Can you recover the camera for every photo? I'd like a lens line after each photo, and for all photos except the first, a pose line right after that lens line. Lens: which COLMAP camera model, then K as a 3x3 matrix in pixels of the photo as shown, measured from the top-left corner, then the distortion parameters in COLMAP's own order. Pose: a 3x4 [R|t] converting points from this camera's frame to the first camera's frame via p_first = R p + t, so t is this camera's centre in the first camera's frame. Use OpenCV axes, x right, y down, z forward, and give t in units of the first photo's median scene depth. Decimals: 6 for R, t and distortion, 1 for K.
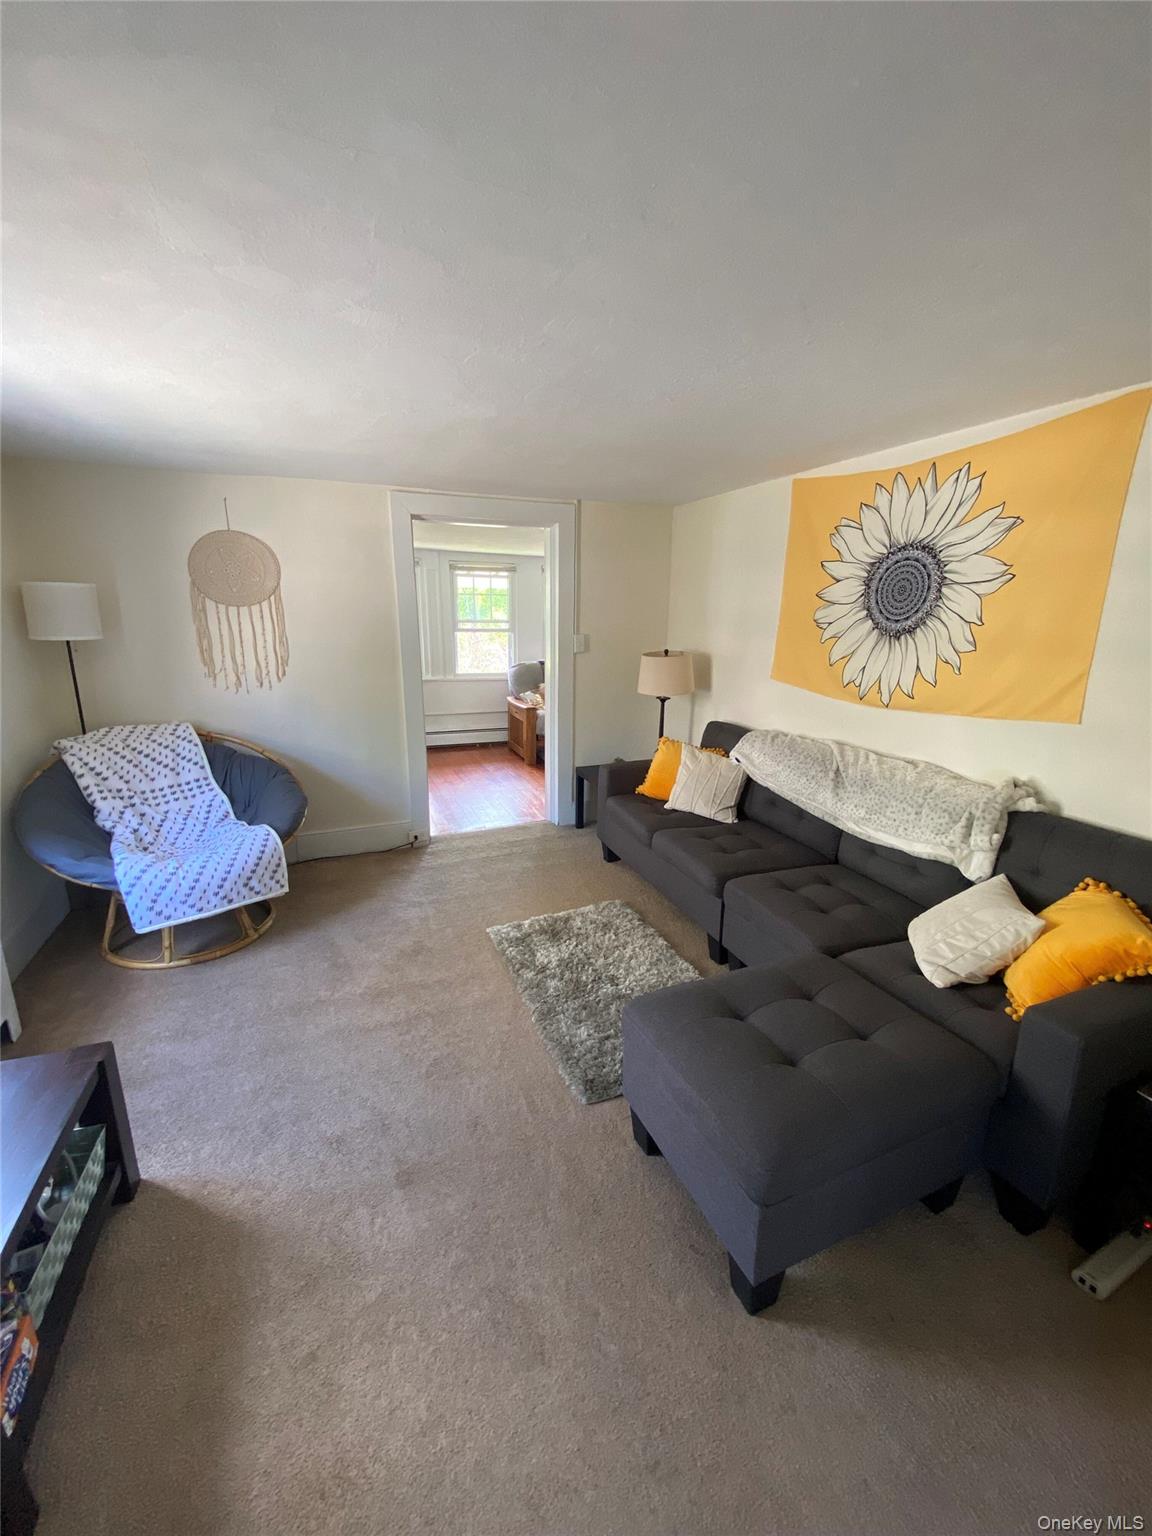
lens RADIAL K [[612.6, 0, 602.5], [0, 612.6, 758.2], [0, 0, 1]] dist [-0.011332, -0.017750]
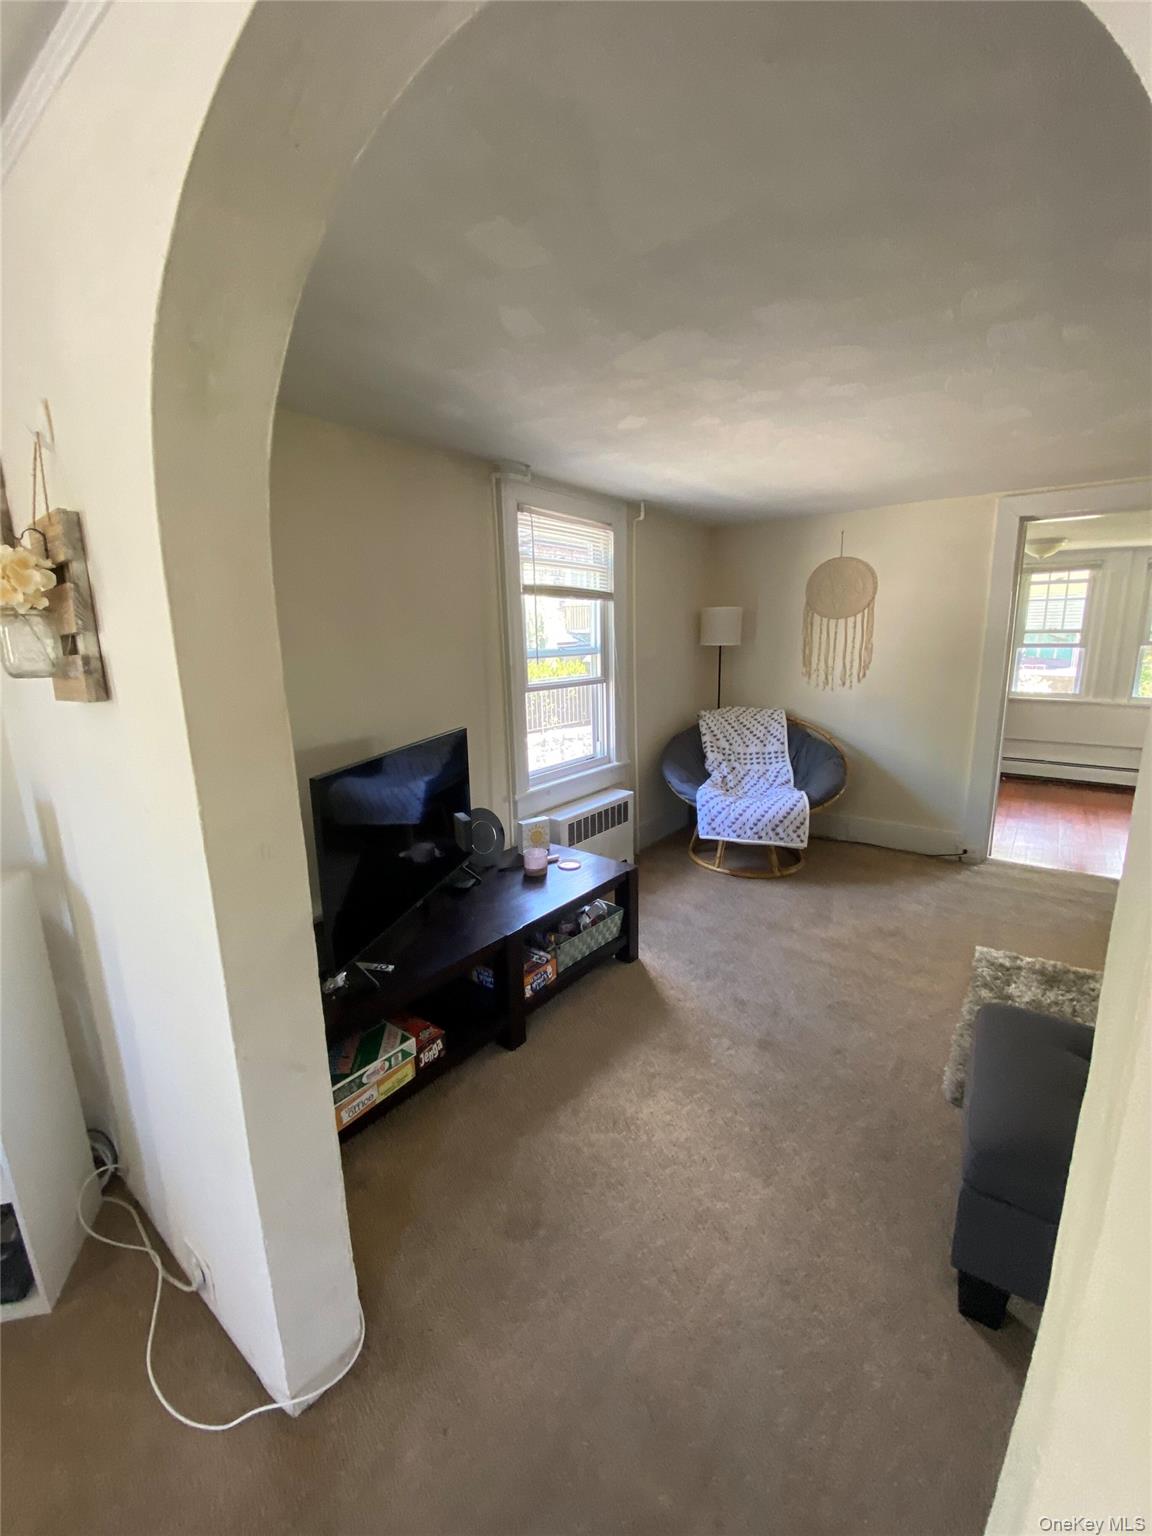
lens RADIAL K [[621.6, 0, 575.8], [0, 621.6, 764.8], [0, 0, 1]] dist [0.017834, -0.018926]
pose [[0.493754, 0.152949, -0.856045, 0.304440], [-0.175405, 0.981694, 0.074227, 0.042951], [0.851728, 0.113505, 0.511543, -0.058665]]
